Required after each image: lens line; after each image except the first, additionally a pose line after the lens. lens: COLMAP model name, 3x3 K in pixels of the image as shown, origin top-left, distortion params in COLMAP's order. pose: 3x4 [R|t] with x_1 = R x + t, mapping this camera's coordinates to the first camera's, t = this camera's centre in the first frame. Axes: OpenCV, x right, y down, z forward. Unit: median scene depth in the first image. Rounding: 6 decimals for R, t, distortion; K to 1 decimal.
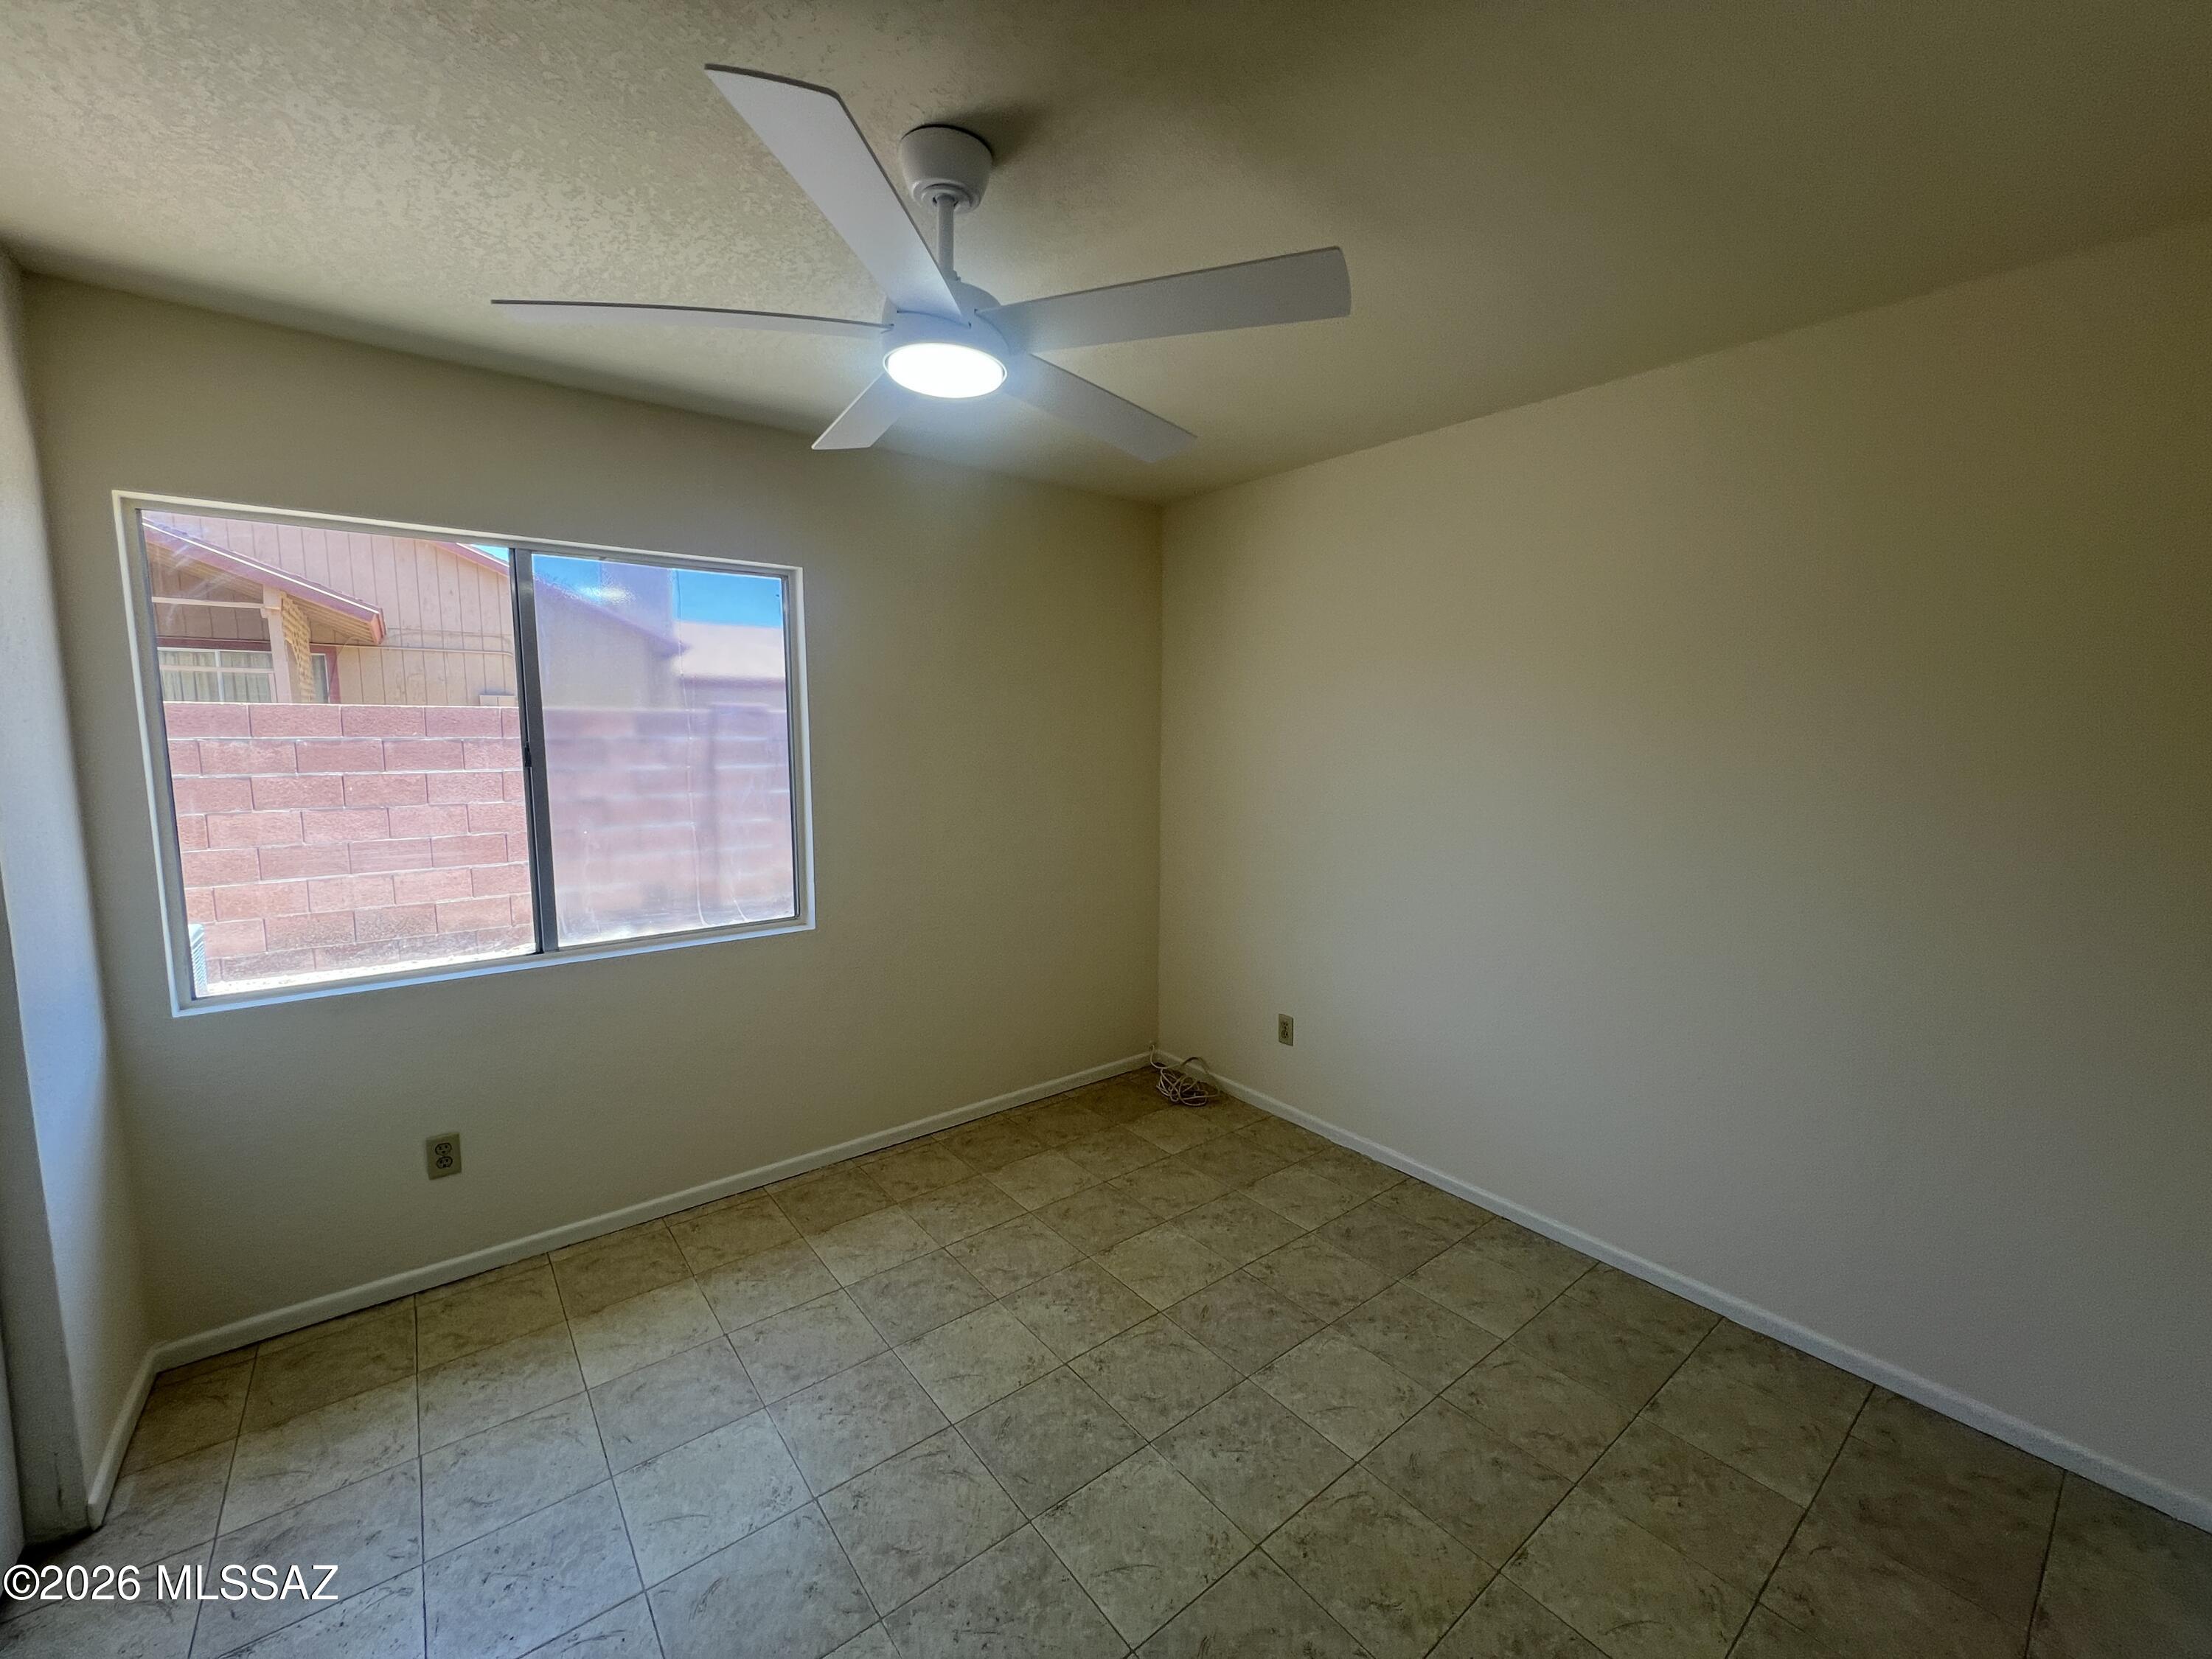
lens RADIAL K [[894.2, 0, 1101.2], [0, 894.2, 831.0], [0, 0, 1]] dist [0.000608, 0.000153]
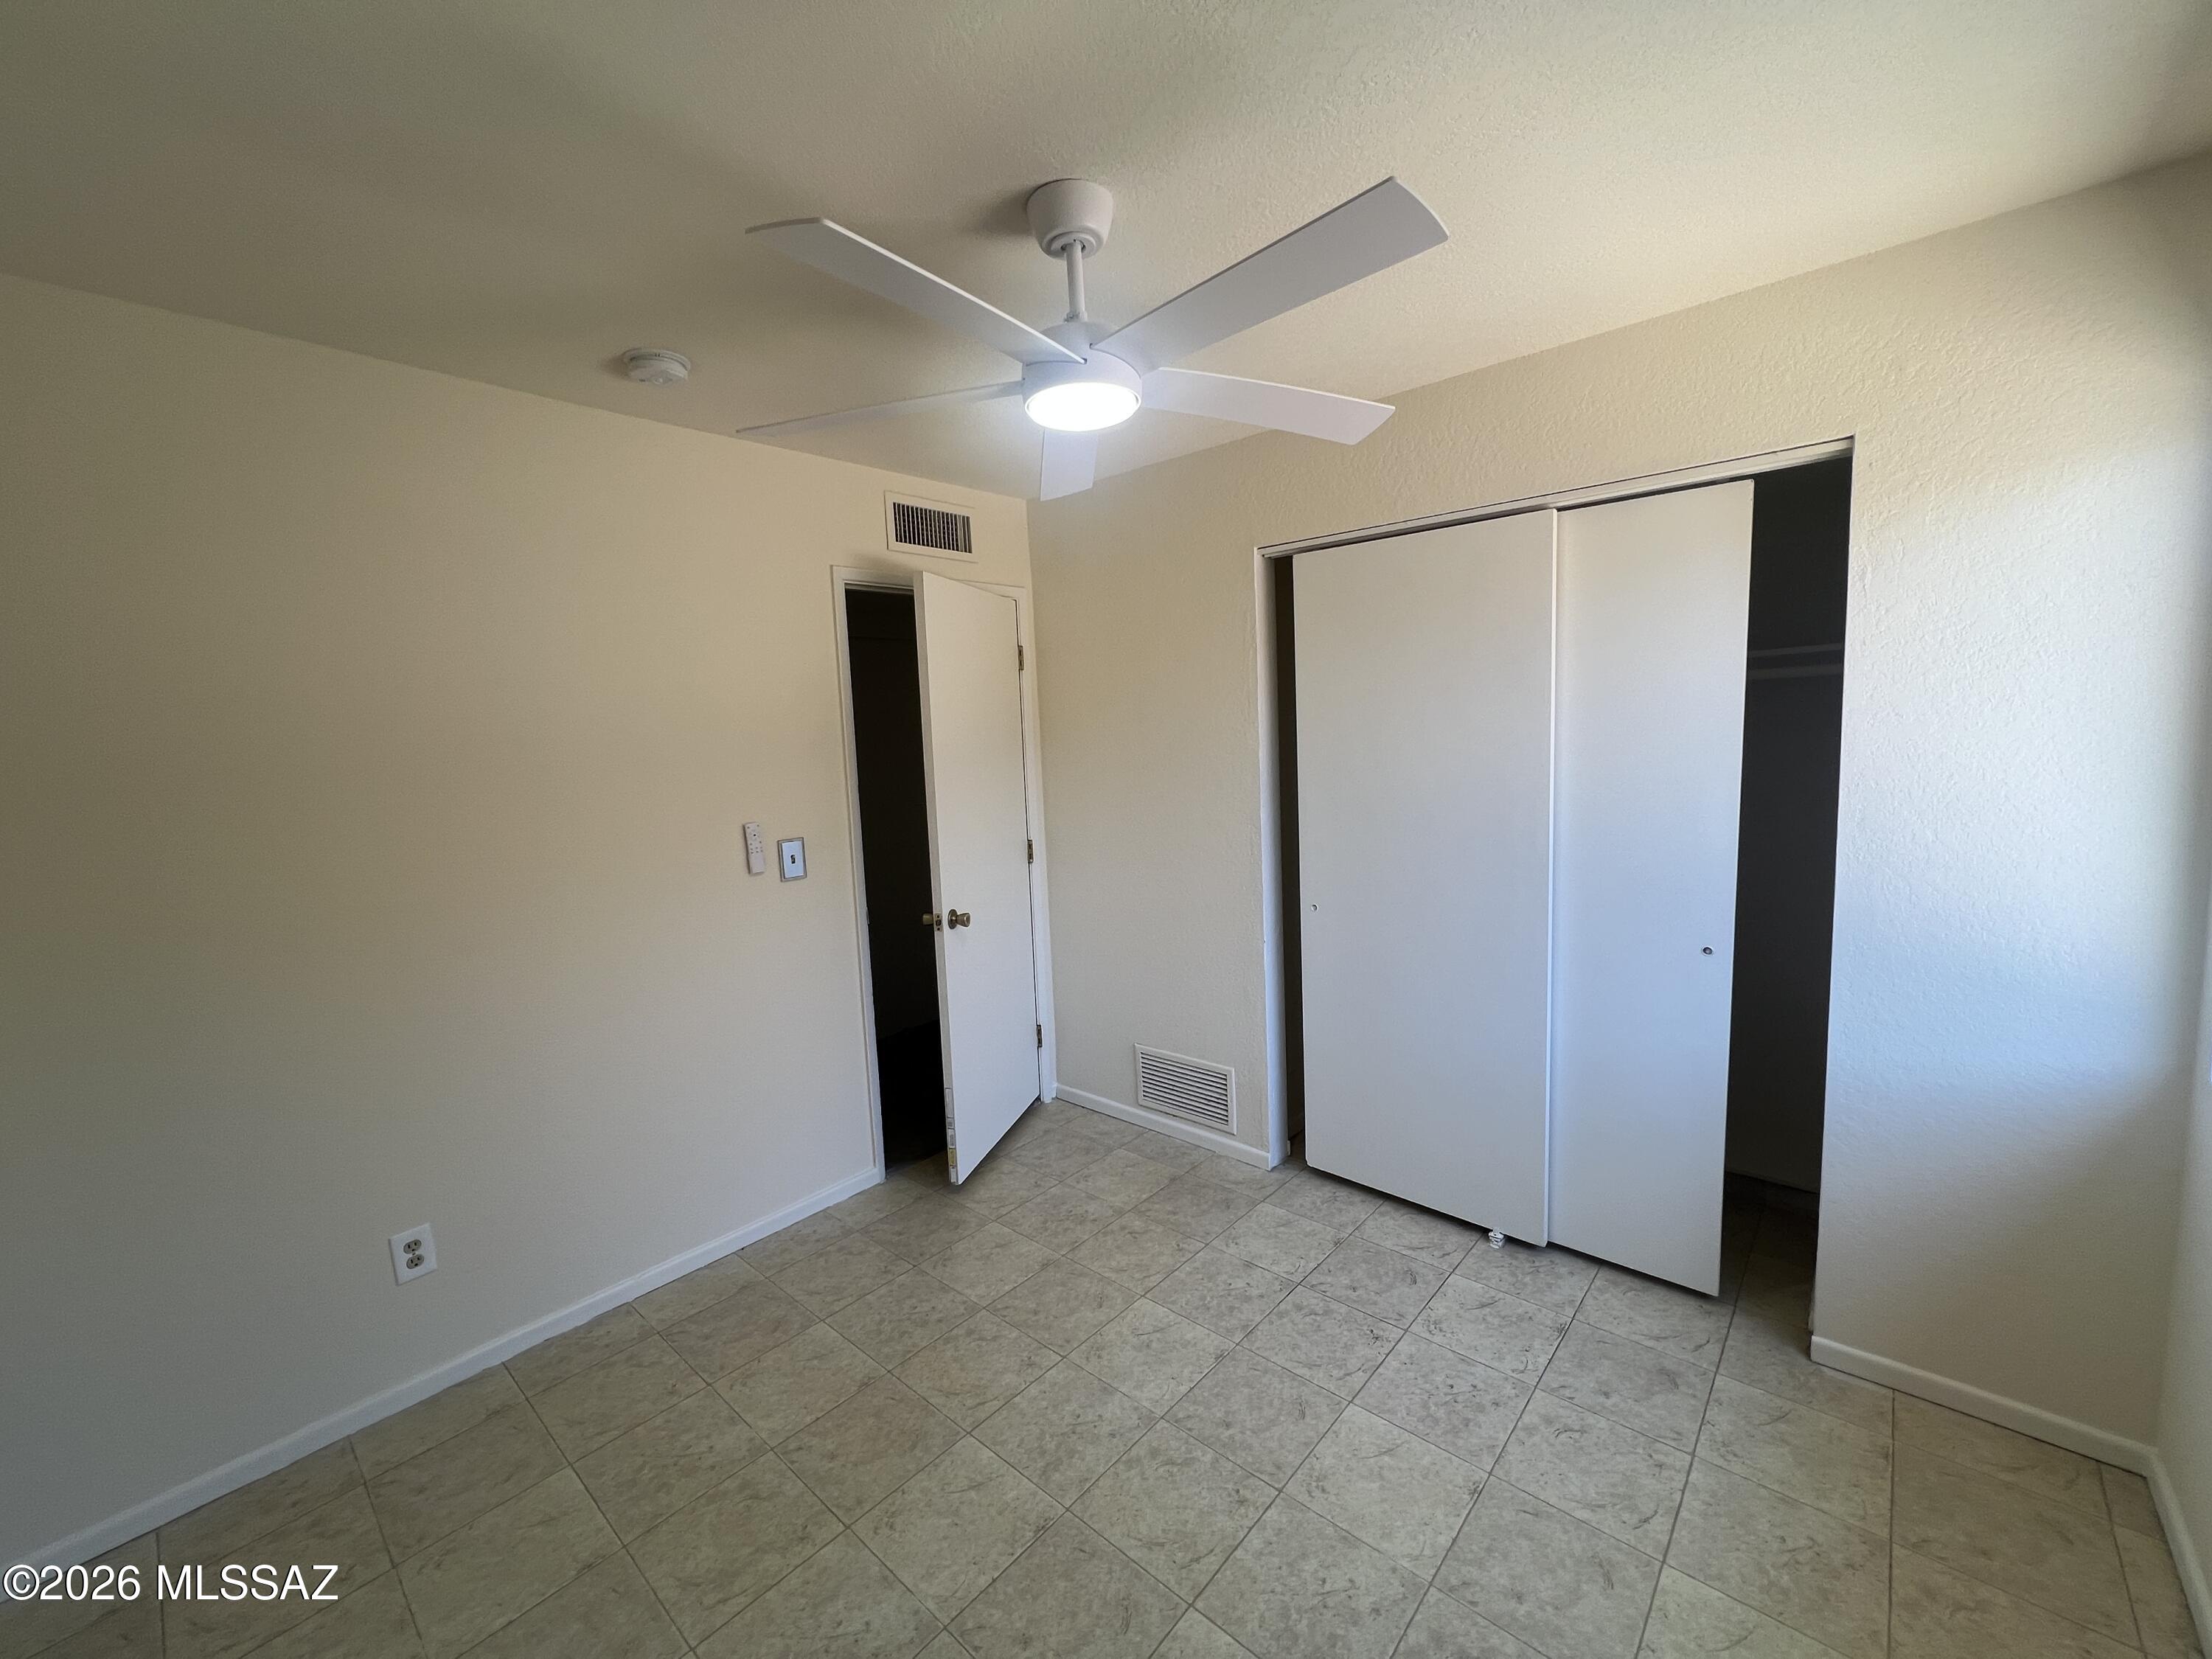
lens RADIAL K [[894.2, 0, 1105.3], [0, 894.2, 829.3], [0, 0, 1]] dist [0.000608, 0.000153]
pose [[-0.984113, 0.057017, -0.168142, 0.005957], [0.018068, 0.974278, 0.224625, -0.219463], [0.176624, 0.218018, -0.959829, 1.752806]]
